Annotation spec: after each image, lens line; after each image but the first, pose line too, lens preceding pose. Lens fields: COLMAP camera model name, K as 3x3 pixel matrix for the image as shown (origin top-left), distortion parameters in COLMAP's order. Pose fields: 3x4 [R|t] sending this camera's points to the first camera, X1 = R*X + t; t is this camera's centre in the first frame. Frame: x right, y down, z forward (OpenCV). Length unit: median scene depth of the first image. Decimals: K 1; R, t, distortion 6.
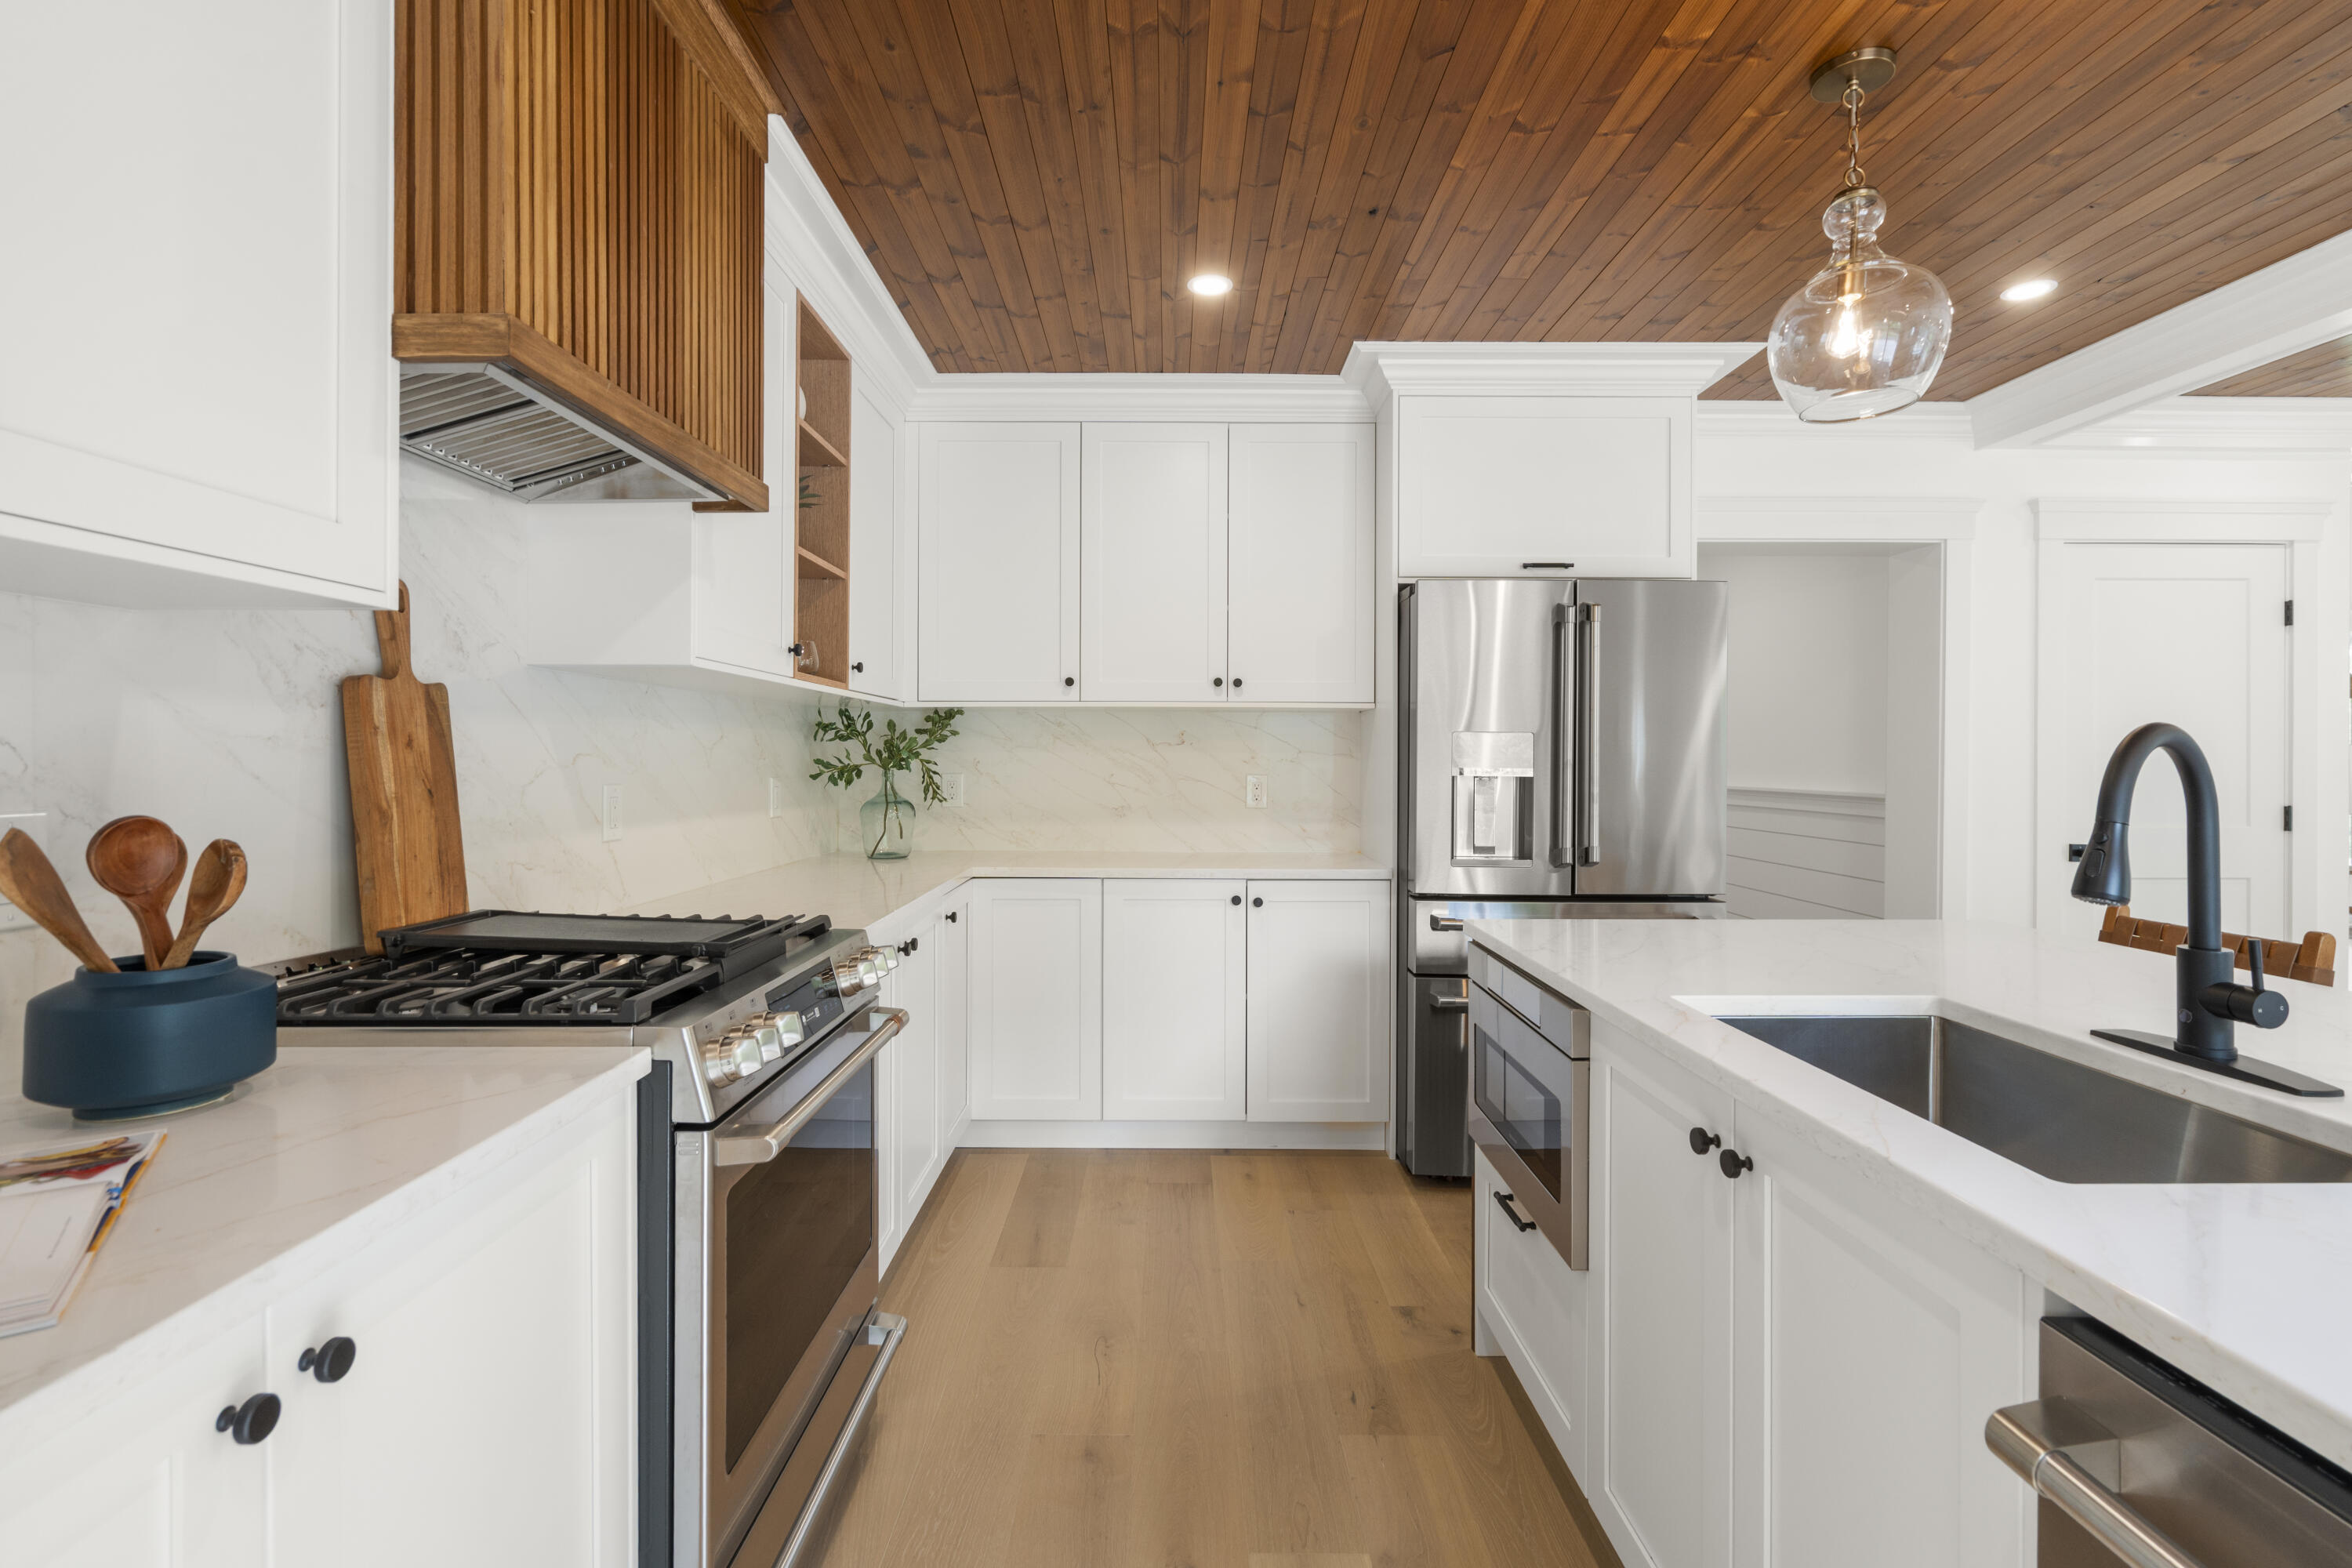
lens RADIAL K [[1074.6, 0, 1167.4], [0, 1074.6, 752.3], [0, 0, 1]] dist [-0.011207, 0.000243]
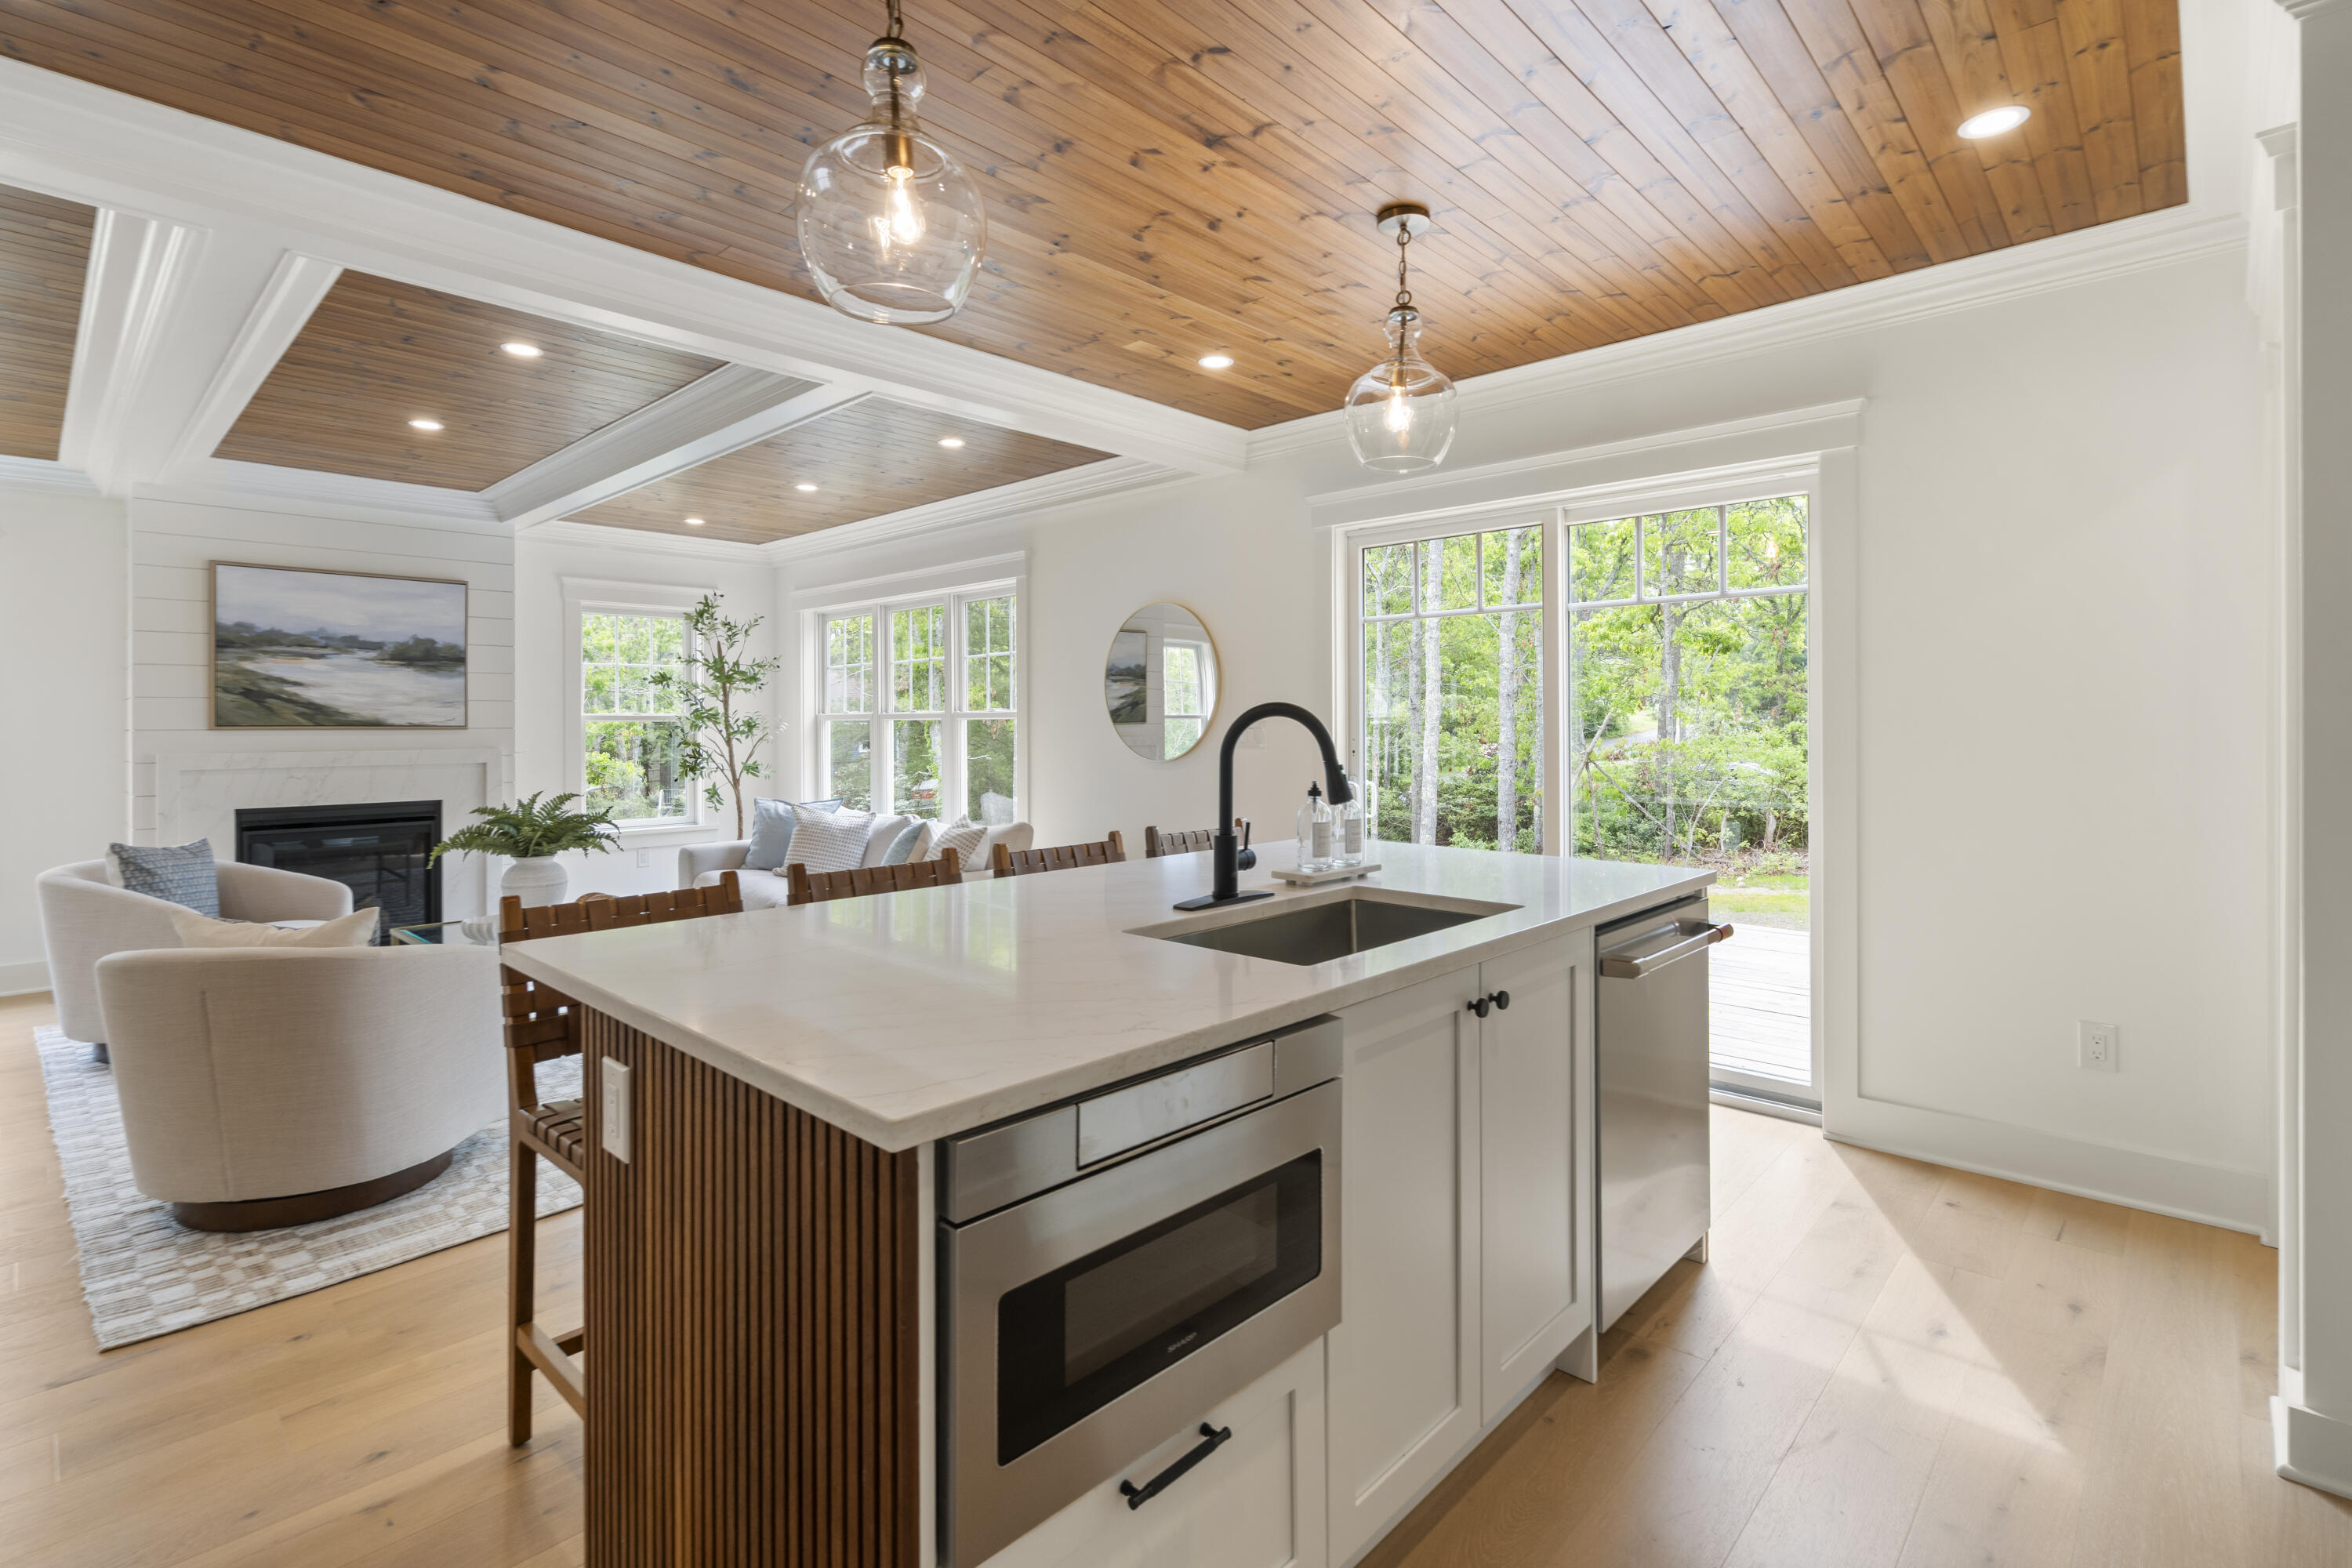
lens RADIAL K [[1092.2, 0, 1173.1], [0, 1092.2, 733.1], [0, 0, 1]] dist [-0.010152, 0.000164]
pose [[-0.729457, -0.001574, 0.684025, -0.071183], [0.000210, 0.999997, 0.002524, 0.005696], [-0.684027, 0.001985, -0.729454, 1.028058]]
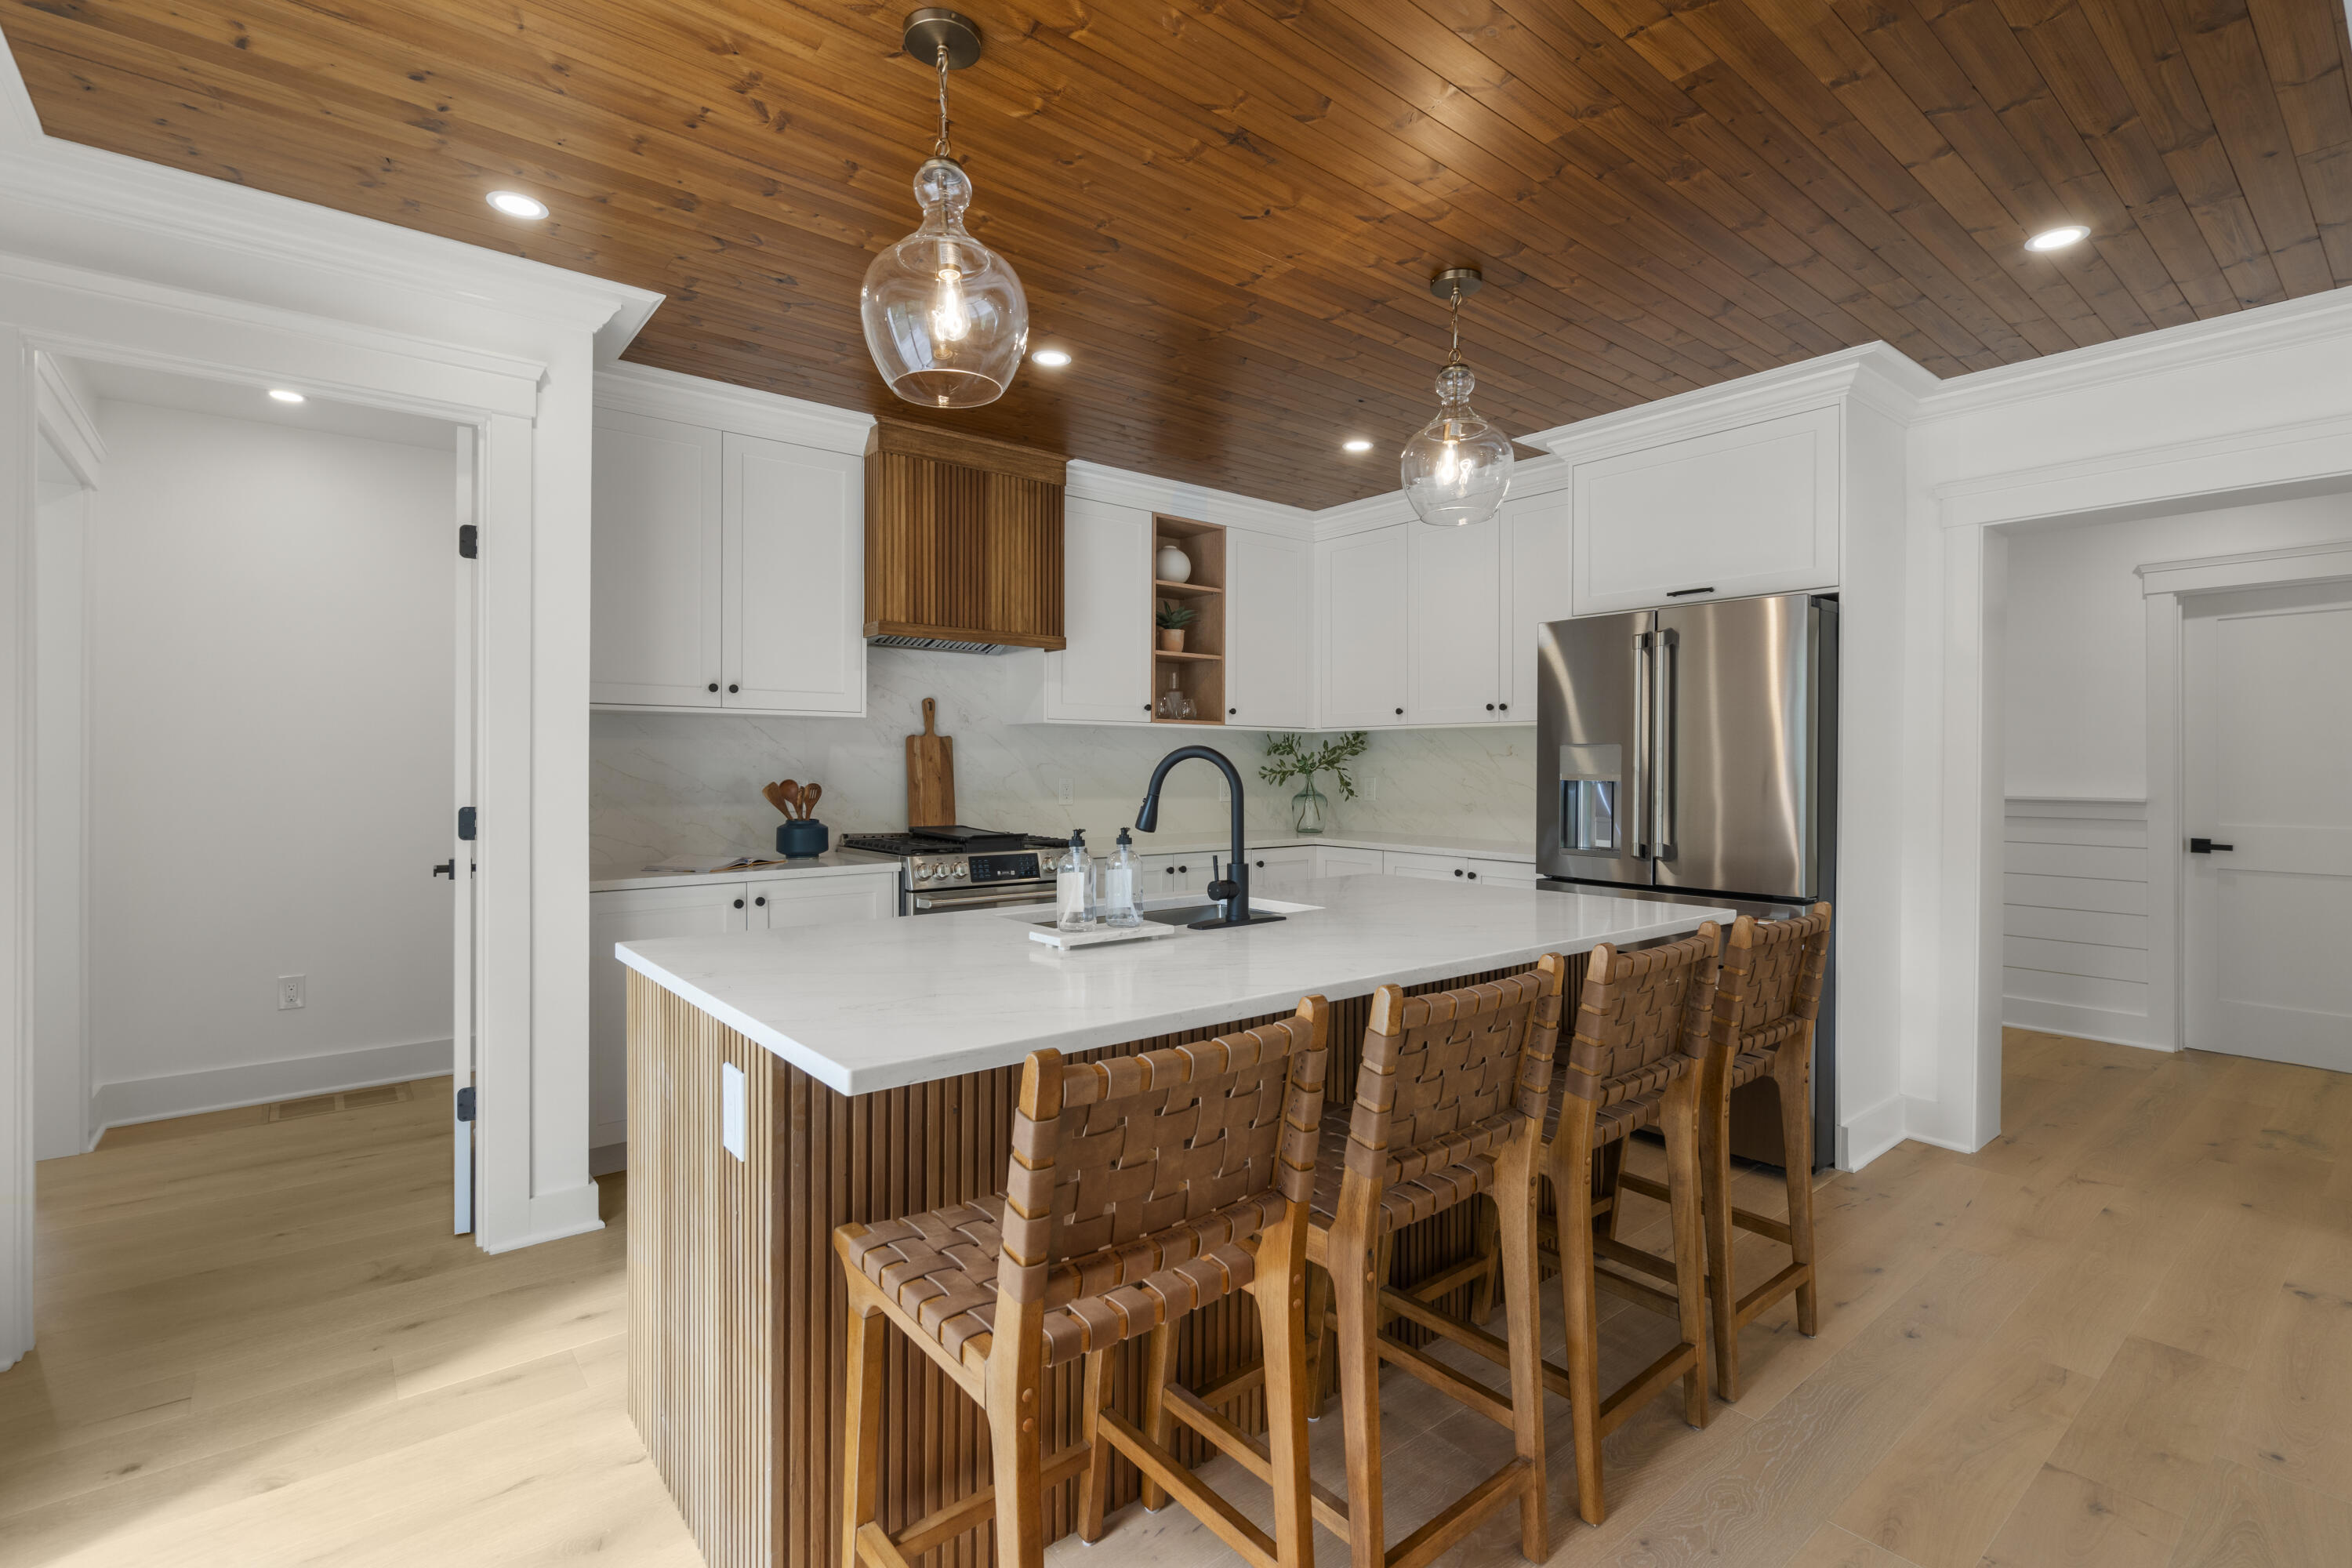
lens RADIAL K [[1080.5, 0, 1184.4], [0, 1080.5, 765.9], [0, 0, 1]] dist [0.001219, 0.000323]
pose [[0.640481, -0.001035, -0.767973, 1.059492], [0.002763, 0.999996, 0.000957, 0.003879], [0.767969, -0.002735, 0.640481, -0.143331]]
